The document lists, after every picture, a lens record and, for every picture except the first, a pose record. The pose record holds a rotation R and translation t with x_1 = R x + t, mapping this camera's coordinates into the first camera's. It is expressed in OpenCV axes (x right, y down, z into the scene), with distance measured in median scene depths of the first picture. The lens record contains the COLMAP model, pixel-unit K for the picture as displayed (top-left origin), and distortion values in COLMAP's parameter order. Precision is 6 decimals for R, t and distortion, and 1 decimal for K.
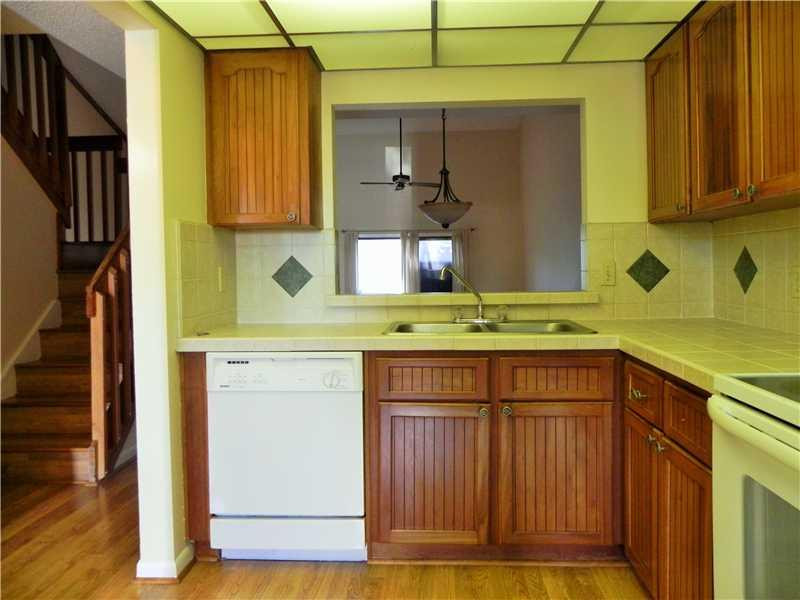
lens RADIAL K [[601.6, 0, 412.8], [0, 601.6, 287.9], [0, 0, 1]] dist [-0.016810, 0.004148]
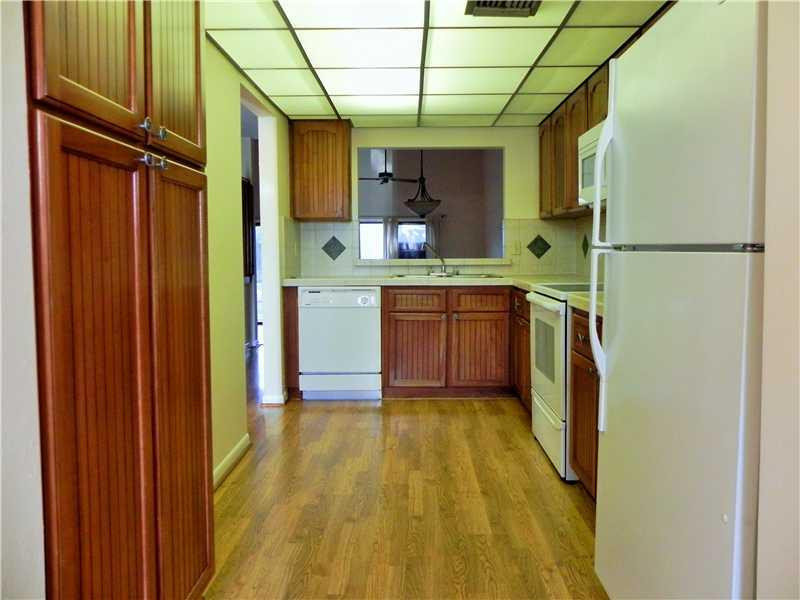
lens RADIAL K [[601.6, 0, 412.8], [0, 601.6, 287.9], [0, 0, 1]] dist [-0.016810, 0.004148]
pose [[0.998931, 0.005713, 0.045861, -0.068205], [-0.007034, 0.999564, 0.028691, 0.053875], [-0.045677, -0.028982, 0.998536, -0.897136]]
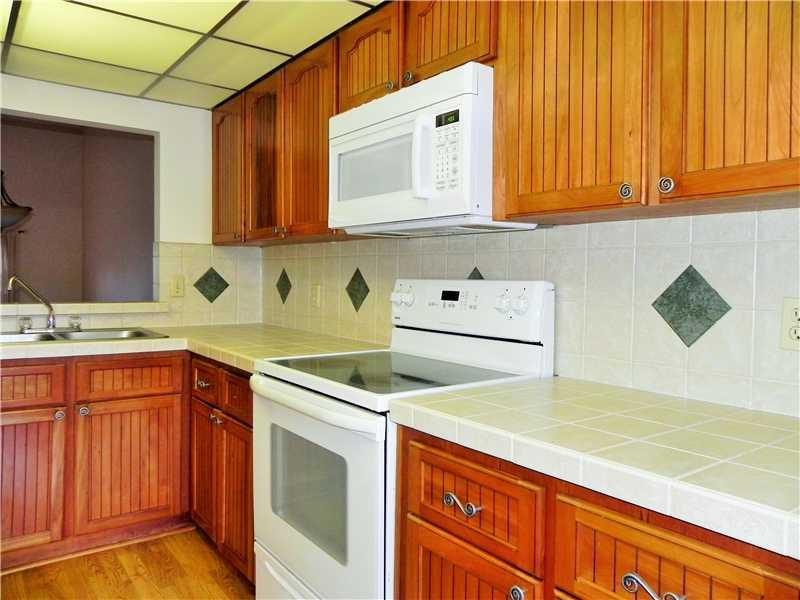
lens RADIAL K [[601.6, 0, 412.8], [0, 601.6, 287.9], [0, 0, 1]] dist [-0.016810, 0.004148]
pose [[0.768628, 0.015758, 0.639502, -0.079117], [-0.004828, 0.999811, -0.018833, -0.001996], [-0.639678, 0.011388, 0.768559, -0.213625]]
